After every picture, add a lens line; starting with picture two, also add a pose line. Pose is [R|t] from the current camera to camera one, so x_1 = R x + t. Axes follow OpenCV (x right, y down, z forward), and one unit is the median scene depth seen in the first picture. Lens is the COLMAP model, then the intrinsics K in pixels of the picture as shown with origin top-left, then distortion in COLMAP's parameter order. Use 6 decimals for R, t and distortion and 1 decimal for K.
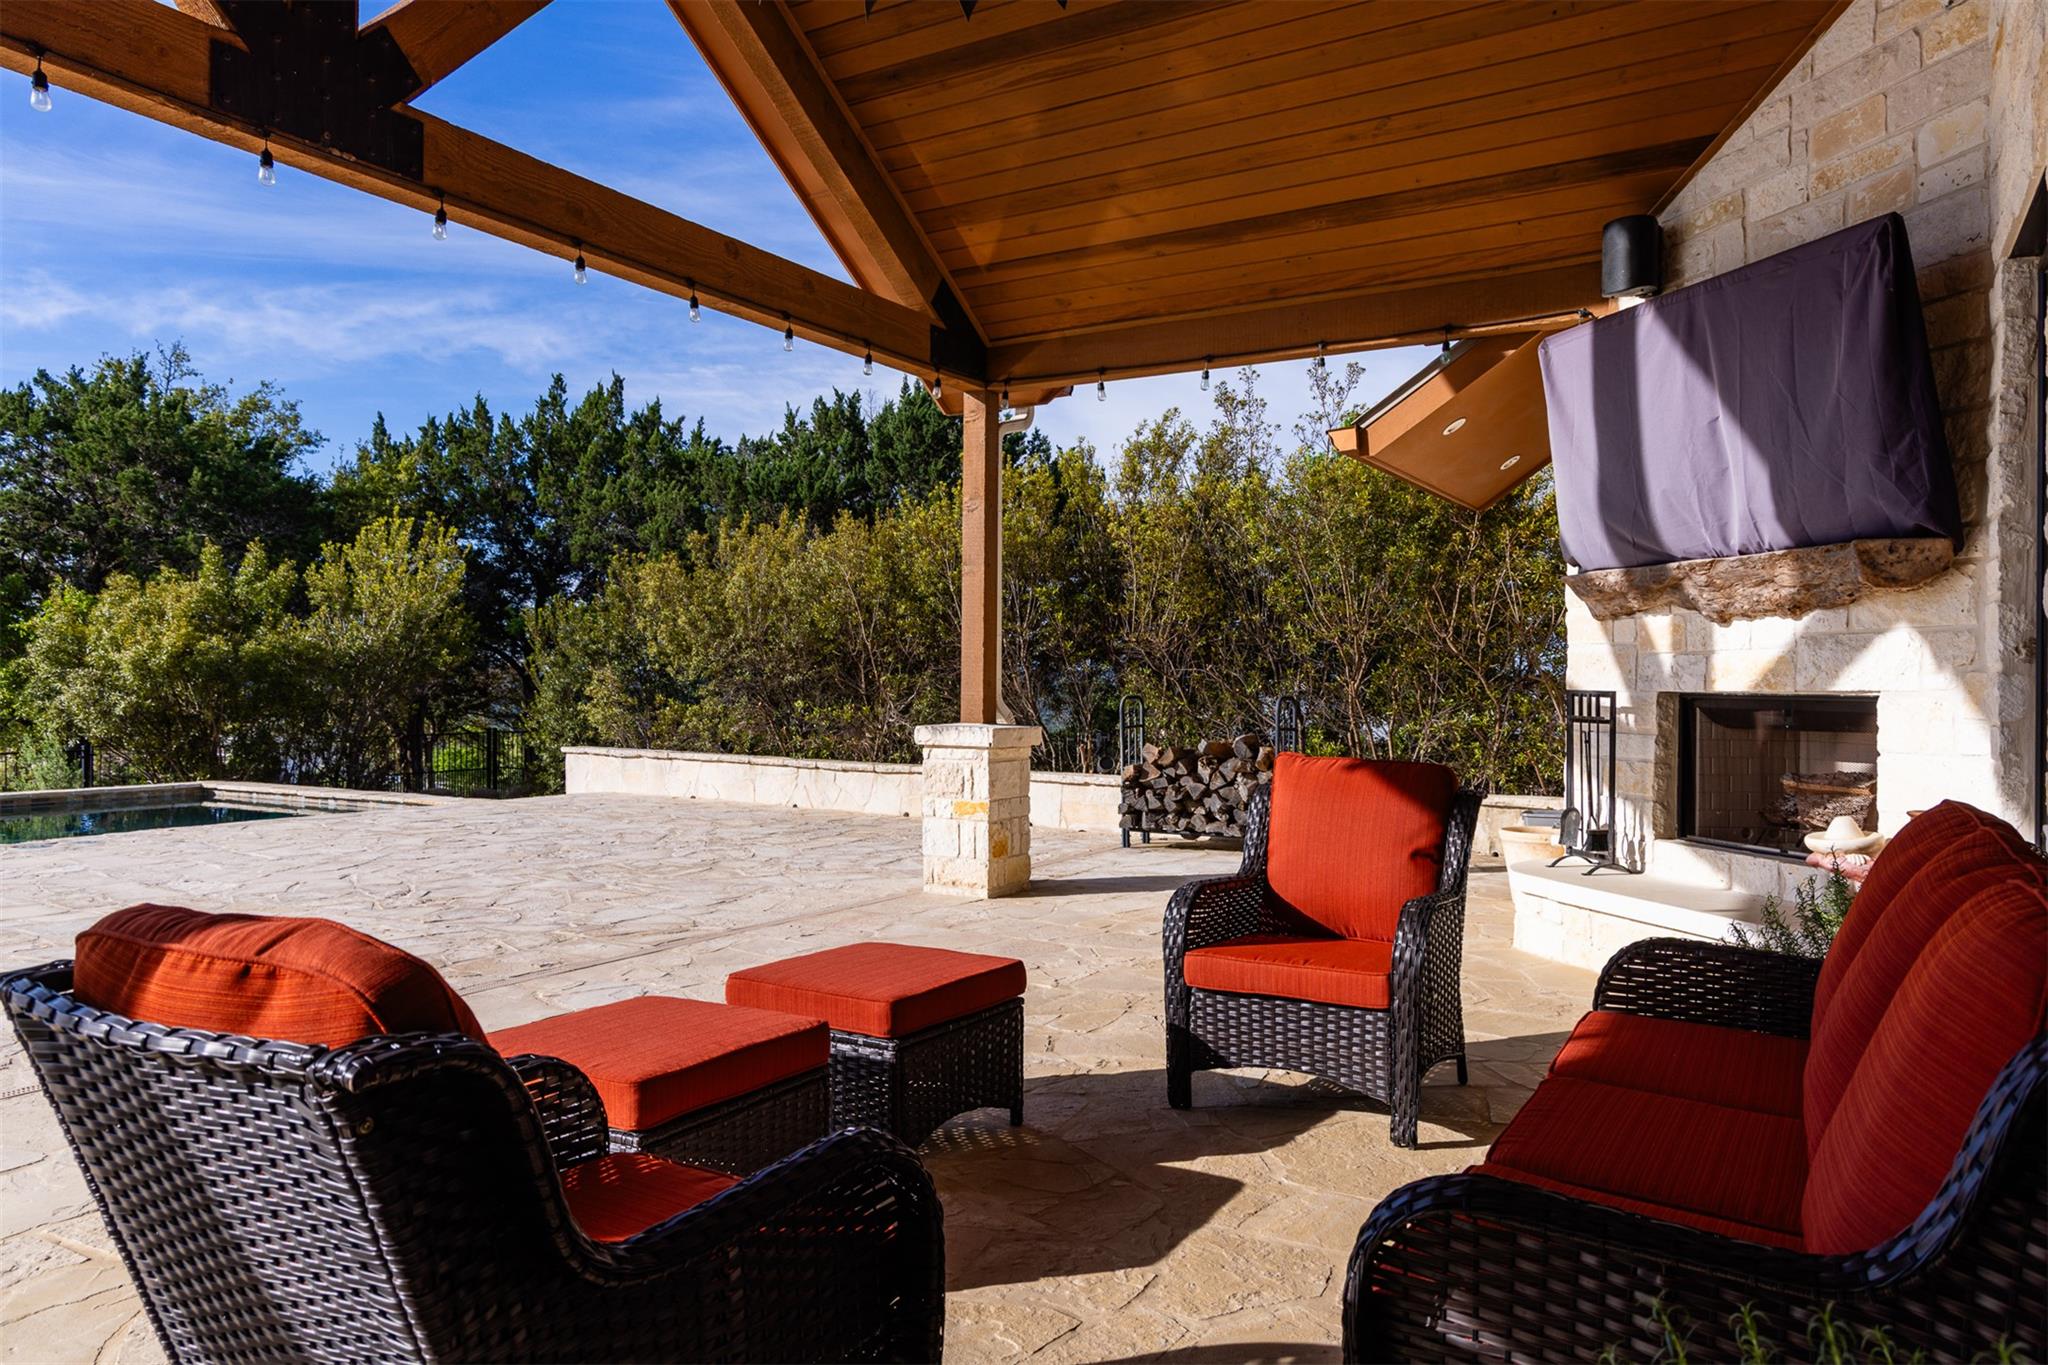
lens RADIAL K [[1401.7, 0, 1024.0], [0, 1401.7, 682.5], [0, 0, 1]] dist [-0.000218, 0.000333]
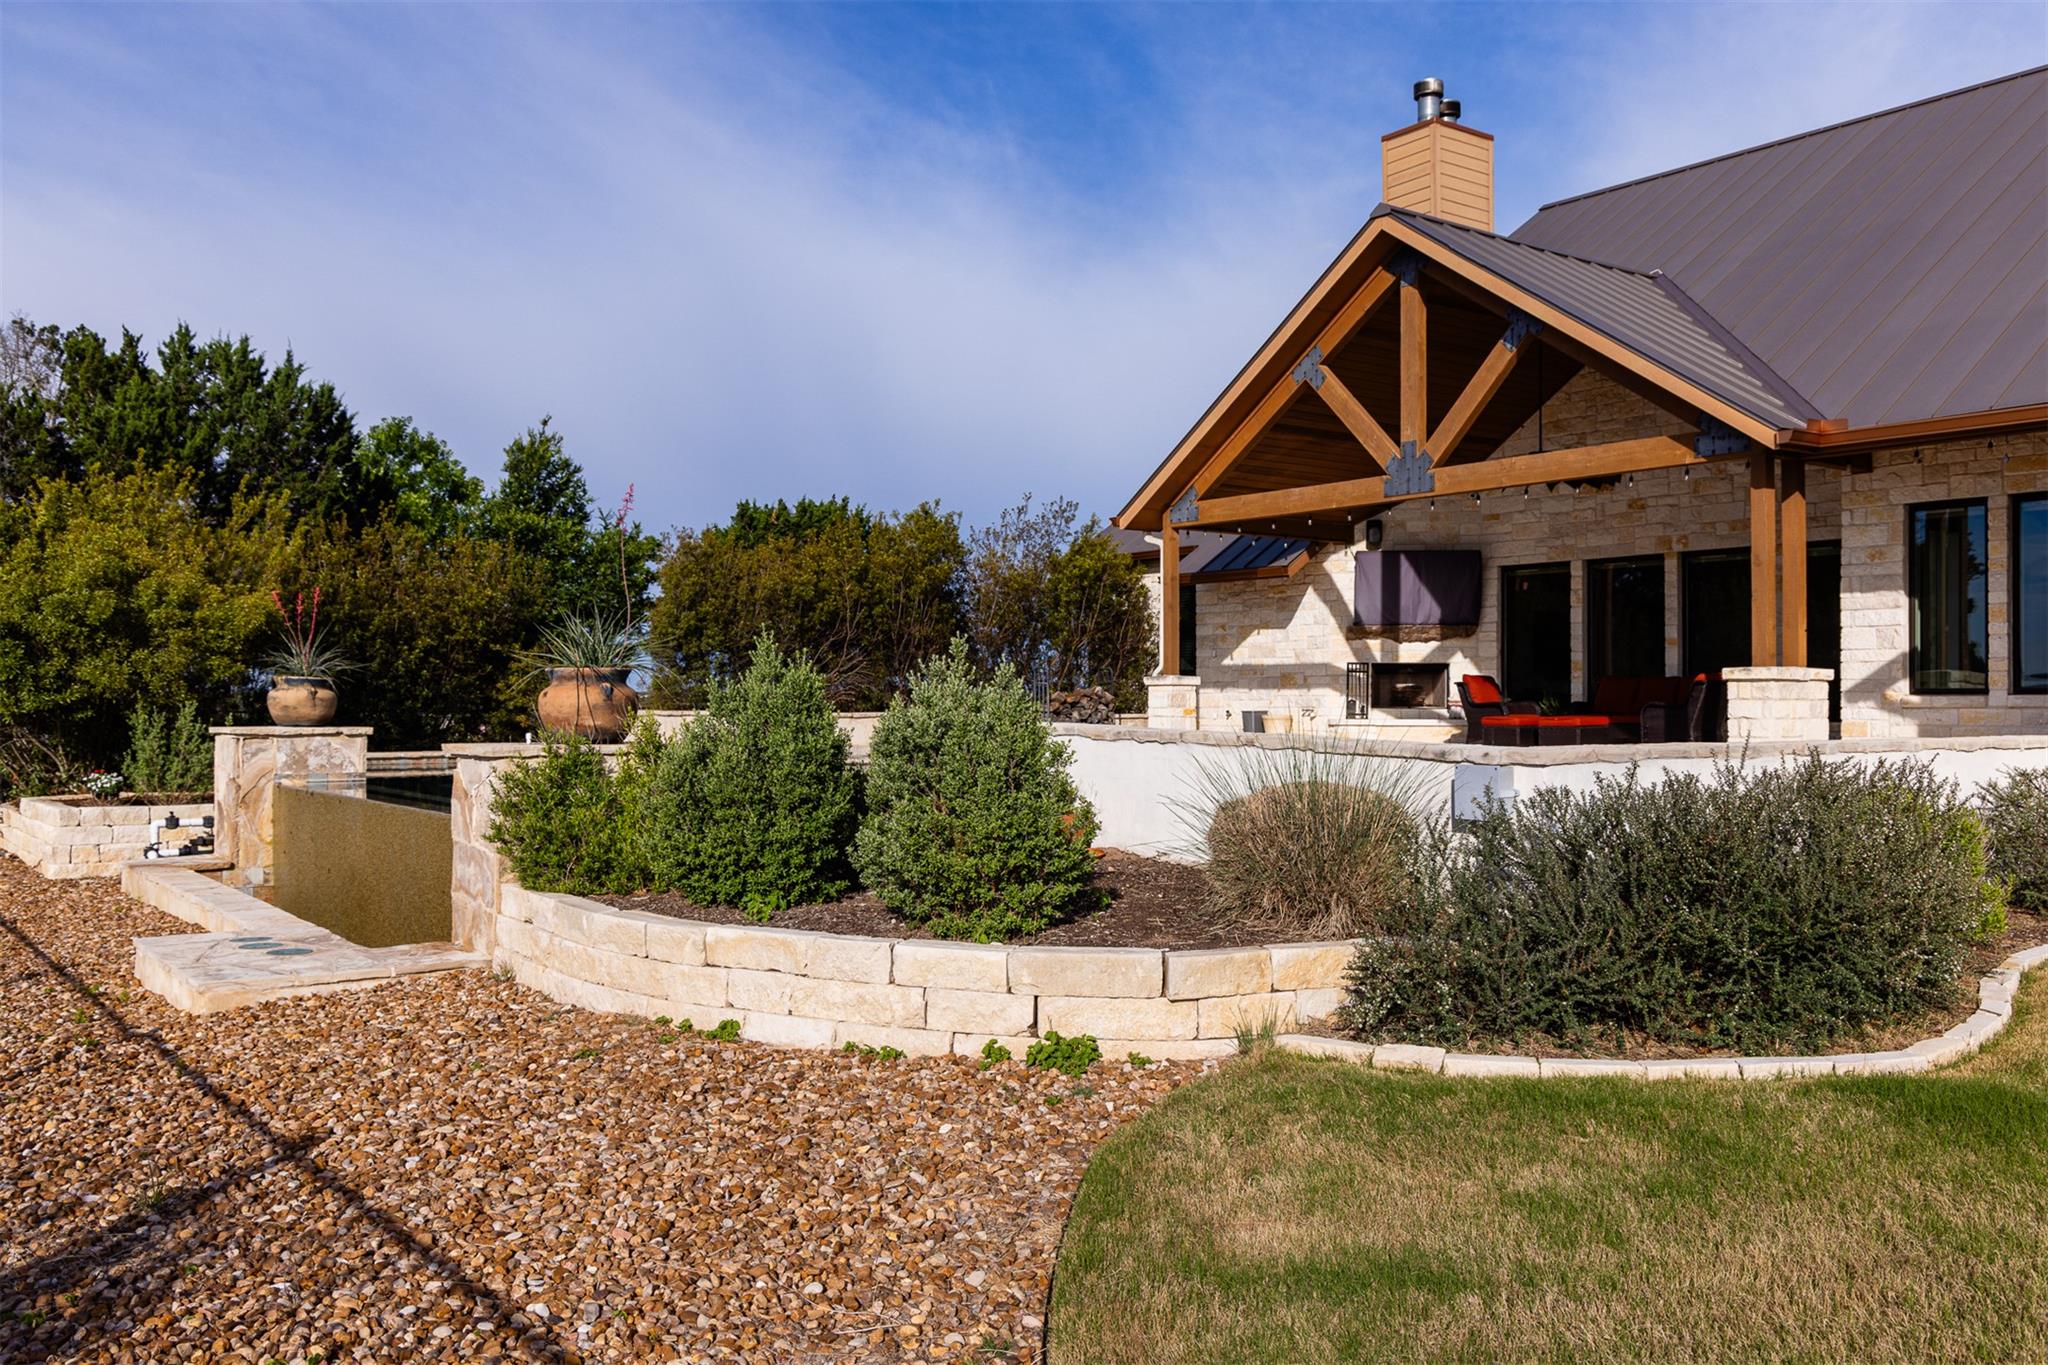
lens RADIAL K [[1653.5, 0, 1024.0], [0, 1653.5, 682.5], [0, 0, 1]] dist [0.000900, 0.060295]
pose [[0.373794, -0.000229, 0.927512, -3.608784], [0.009079, 0.999953, -0.003412, 0.059781], [-0.927467, 0.009697, 0.373778, 0.303139]]
